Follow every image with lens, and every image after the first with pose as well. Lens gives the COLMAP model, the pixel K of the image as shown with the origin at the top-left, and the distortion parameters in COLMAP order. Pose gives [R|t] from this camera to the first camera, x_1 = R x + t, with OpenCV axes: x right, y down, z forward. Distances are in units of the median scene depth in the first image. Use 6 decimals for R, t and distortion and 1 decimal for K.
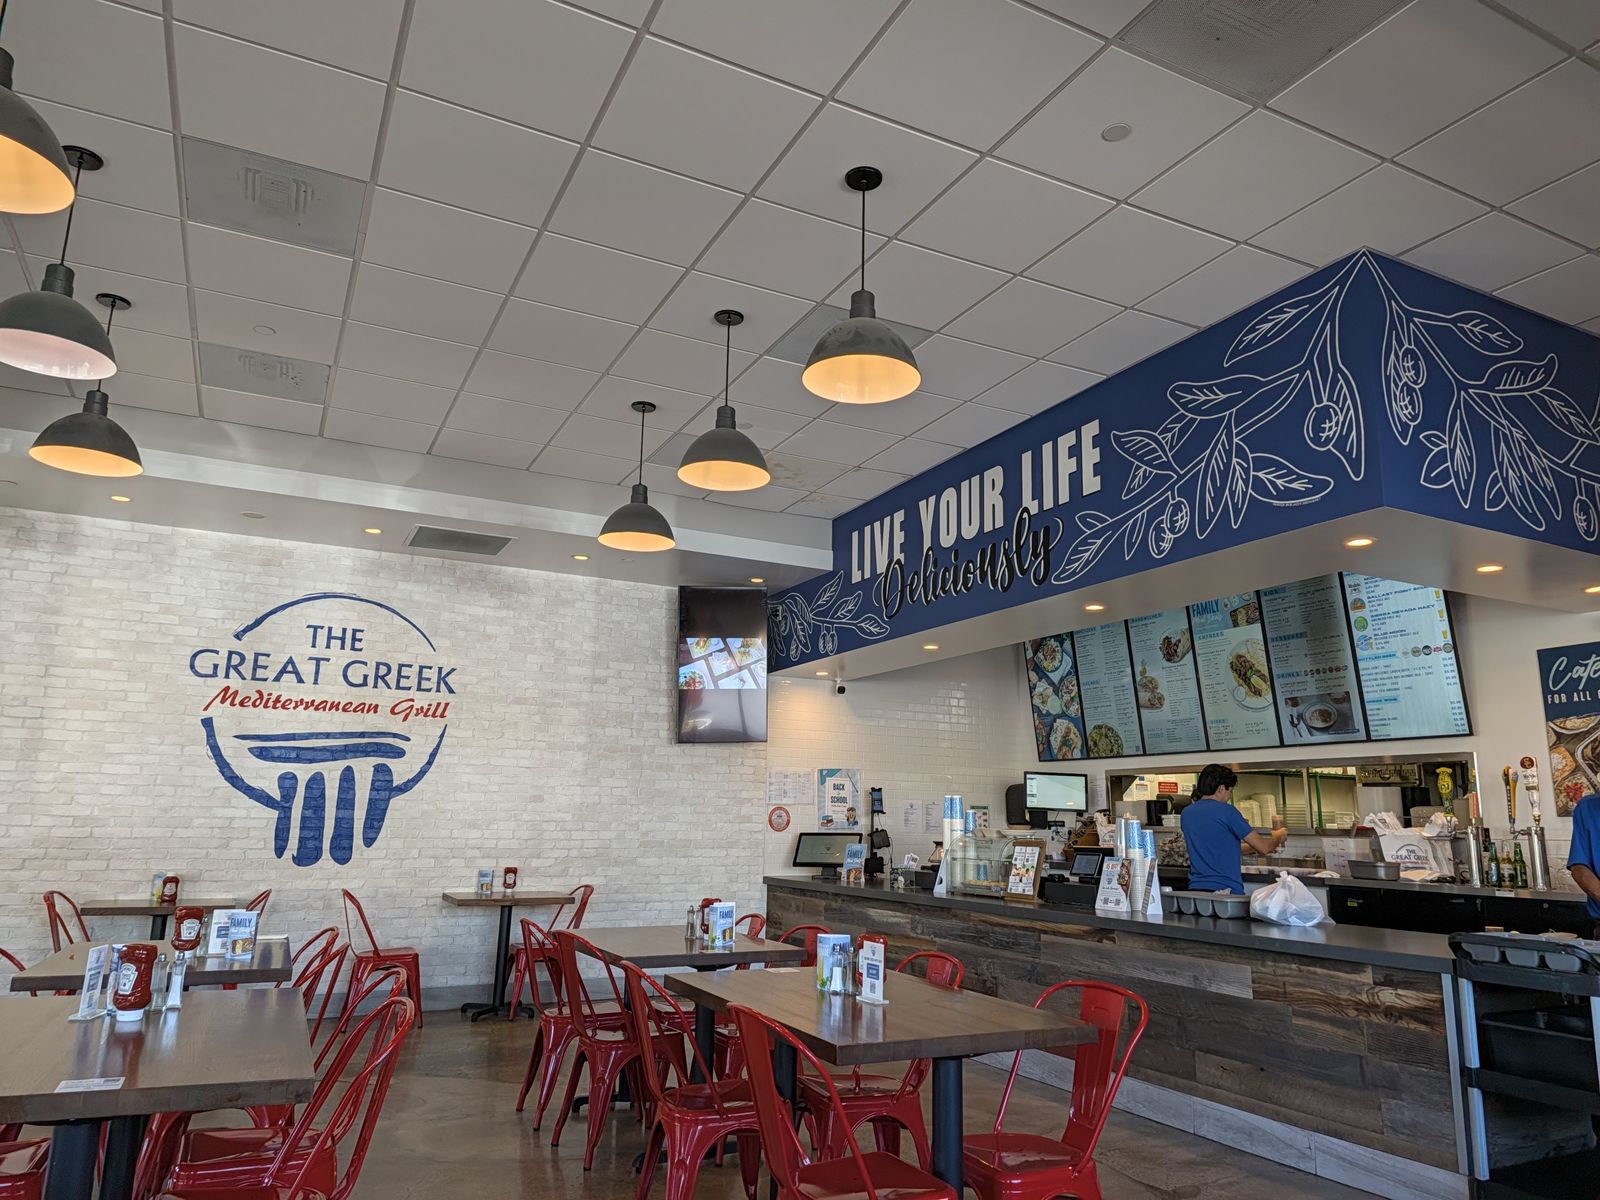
lens RADIAL K [[1089.3, 0, 801.5], [0, 1089.3, 593.2], [0, 0, 1]] dist [0.079513, -0.070599]
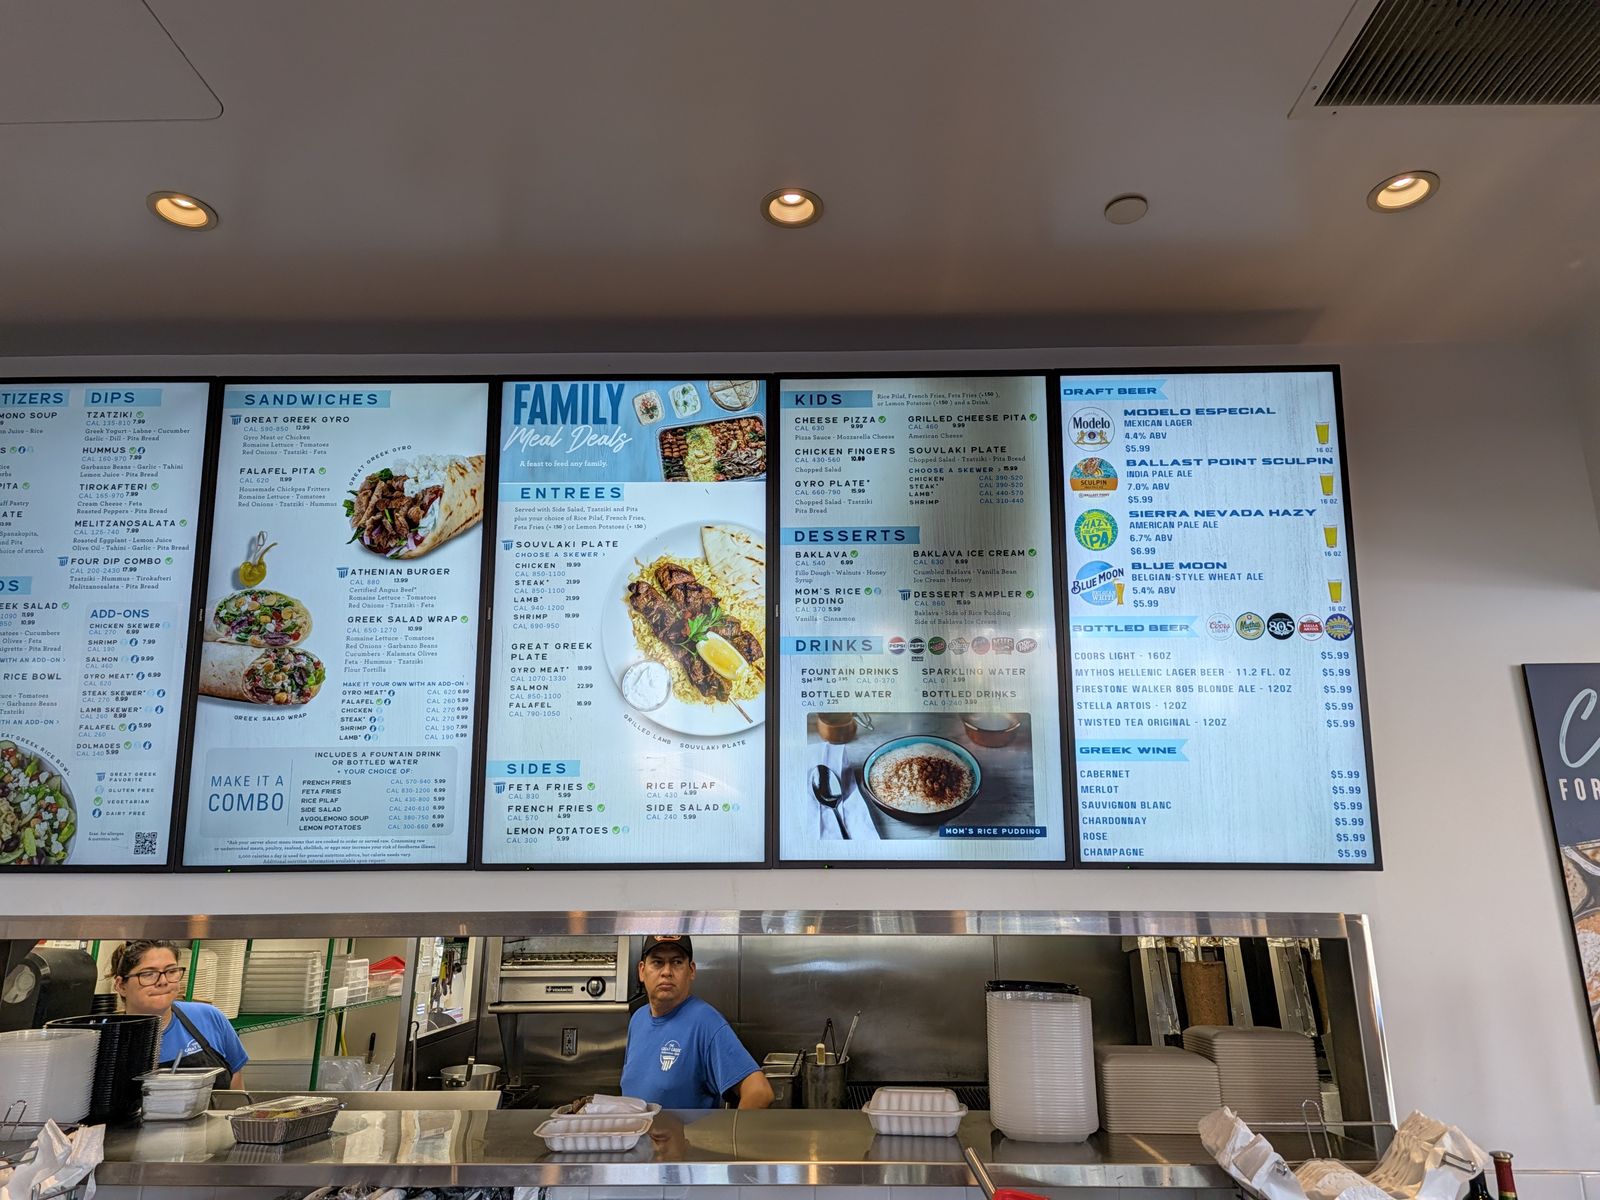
lens RADIAL K [[1089.3, 0, 813.4], [0, 1089.3, 578.9], [0, 0, 1]] dist [0.079513, -0.070599]
pose [[0.469864, 0.235310, 0.850798, 0.167260], [-0.175345, 0.969490, -0.171301, 0.119583], [-0.865148, -0.068694, 0.496789, 0.904184]]
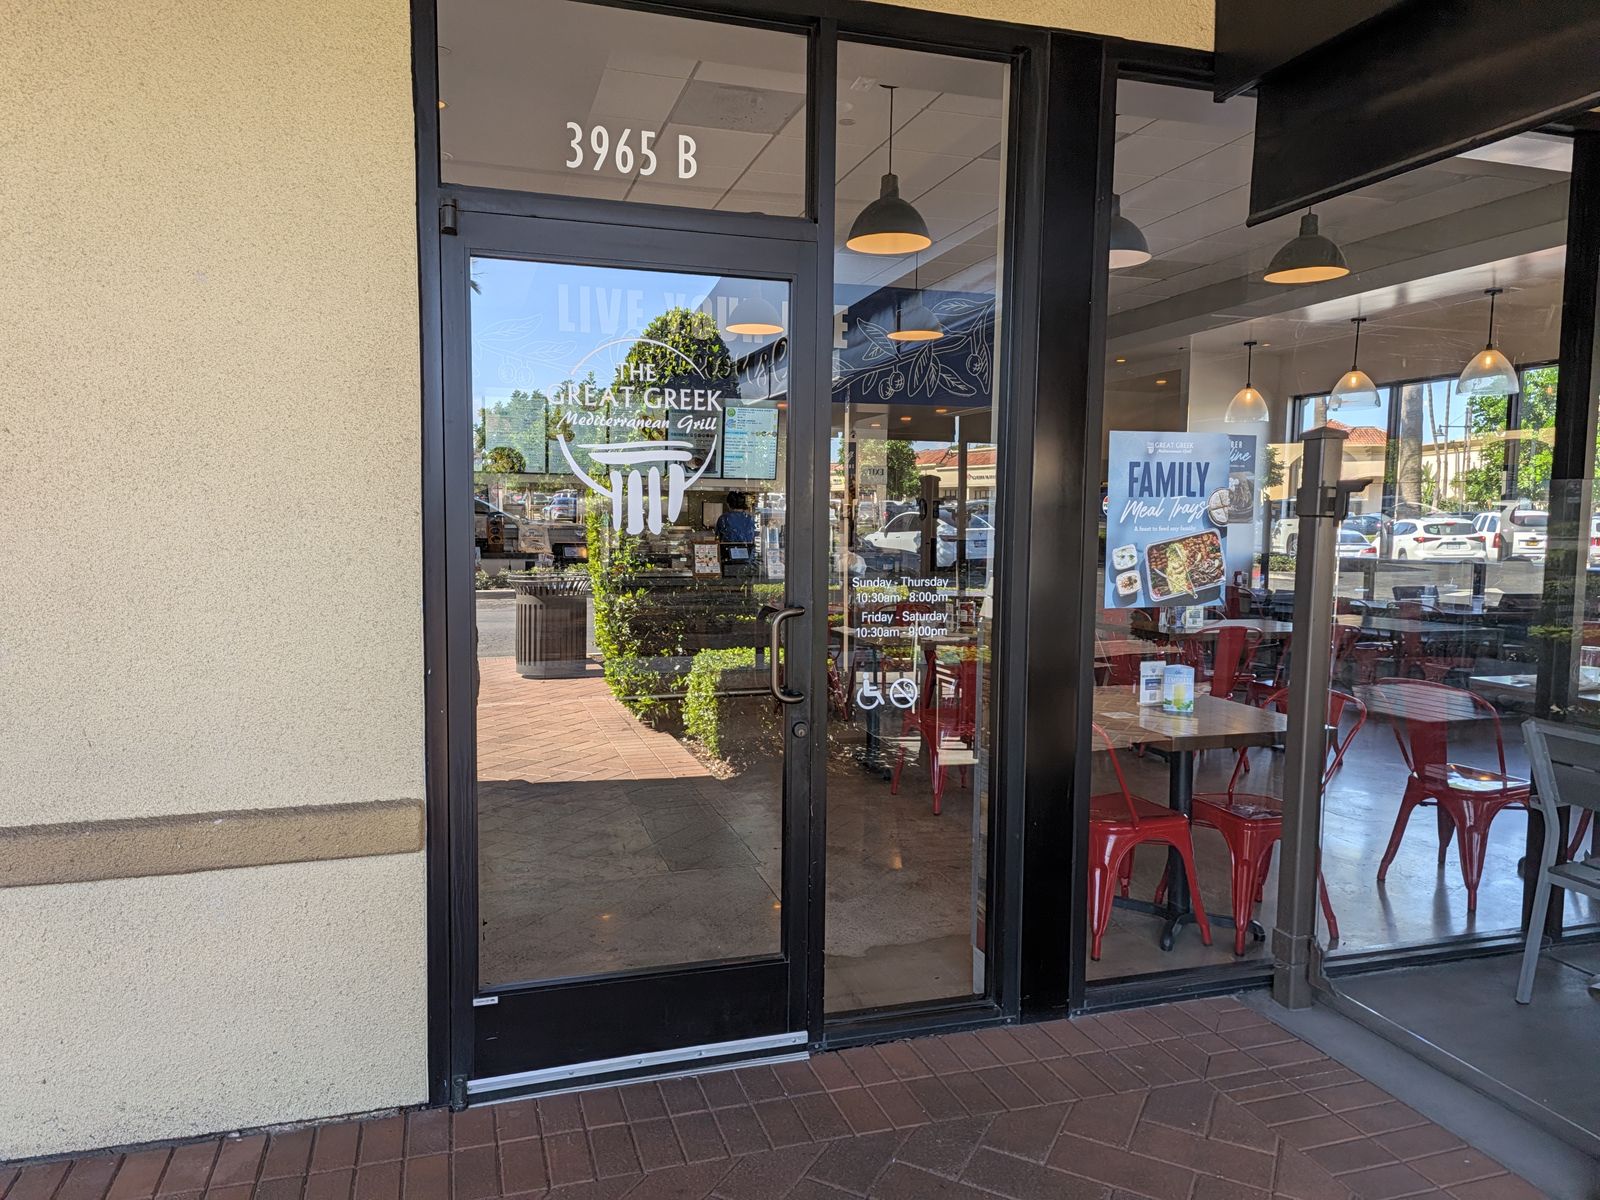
lens RADIAL K [[1089.3, 0, 787.8], [0, 1089.3, 601.8], [0, 0, 1]] dist [0.079513, -0.070599]
pose [[0.172627, -0.091265, 0.980750, -1.222353], [-0.212729, 0.968745, 0.127591, 0.078644], [-0.961741, -0.230660, 0.147817, 0.585952]]
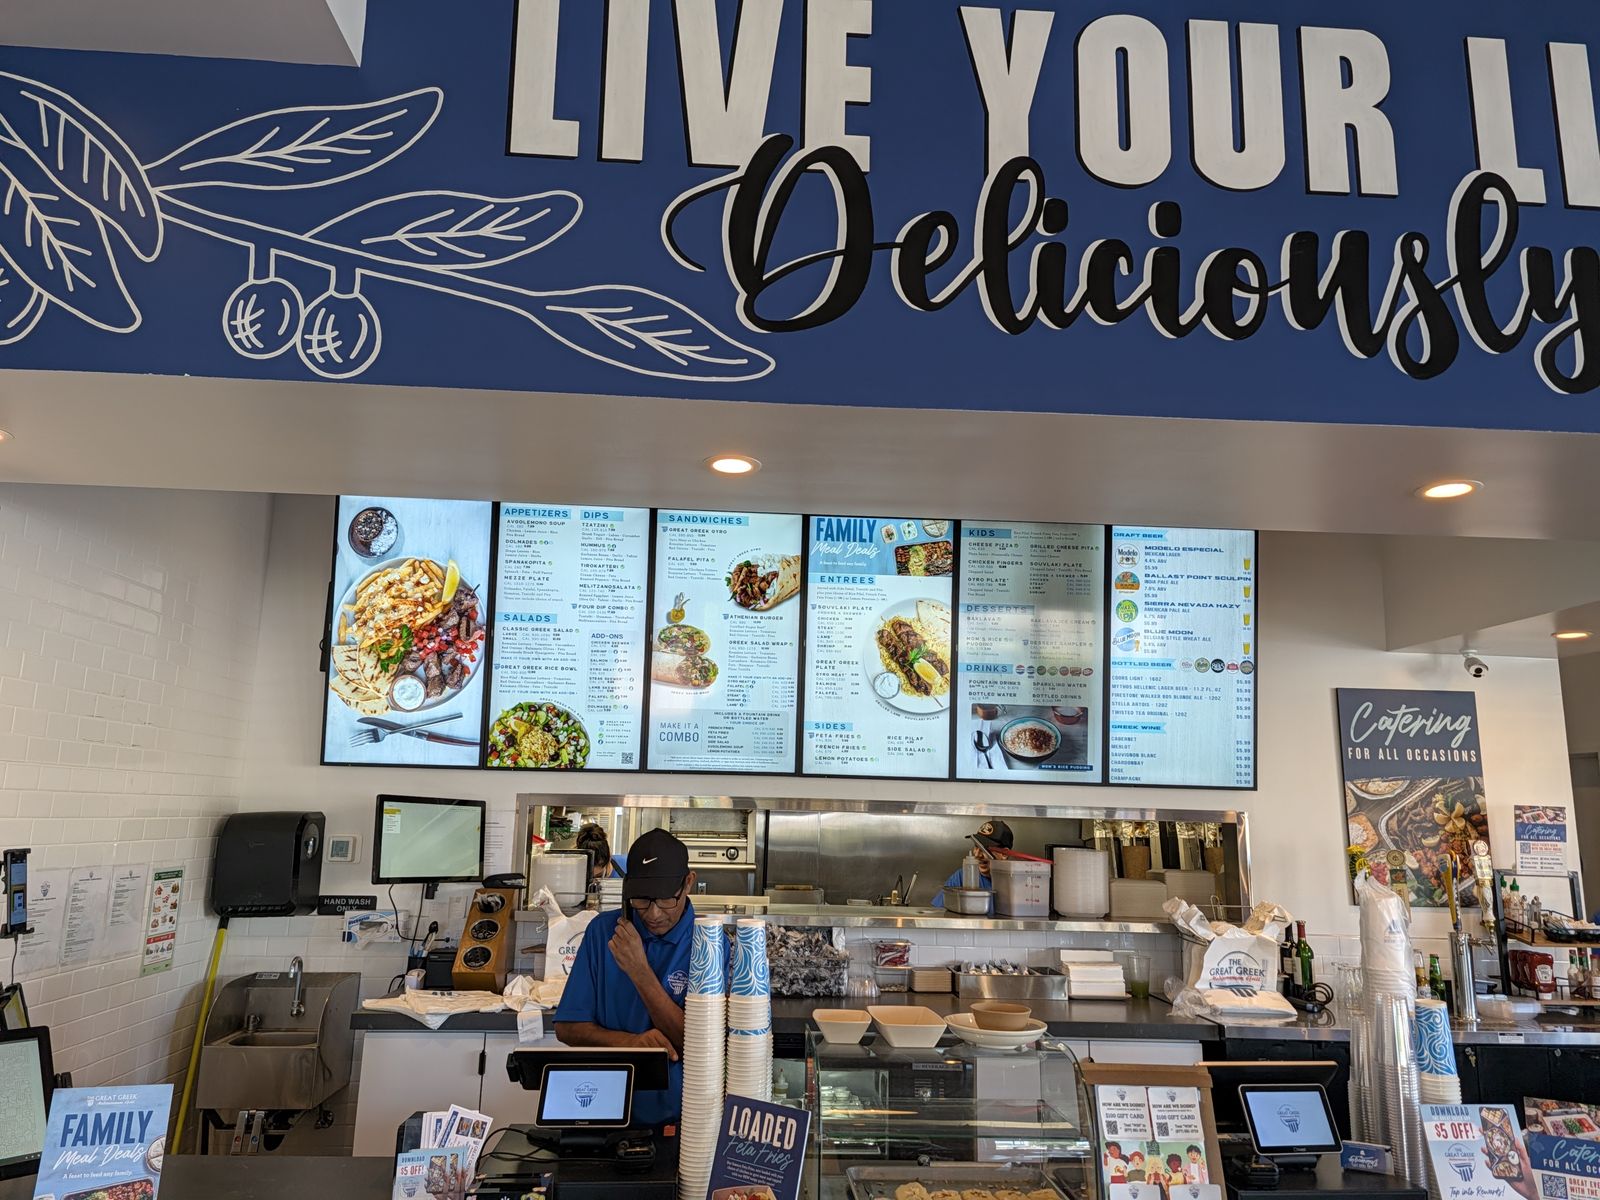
lens RADIAL K [[1089.3, 0, 796.4], [0, 1089.3, 613.6], [0, 0, 1]] dist [0.079513, -0.070599]
pose [[0.400882, 0.158620, 0.902293, -0.173853], [-0.206565, 0.975185, -0.079659, 0.123659], [-0.892538, -0.154448, 0.423699, 0.898508]]
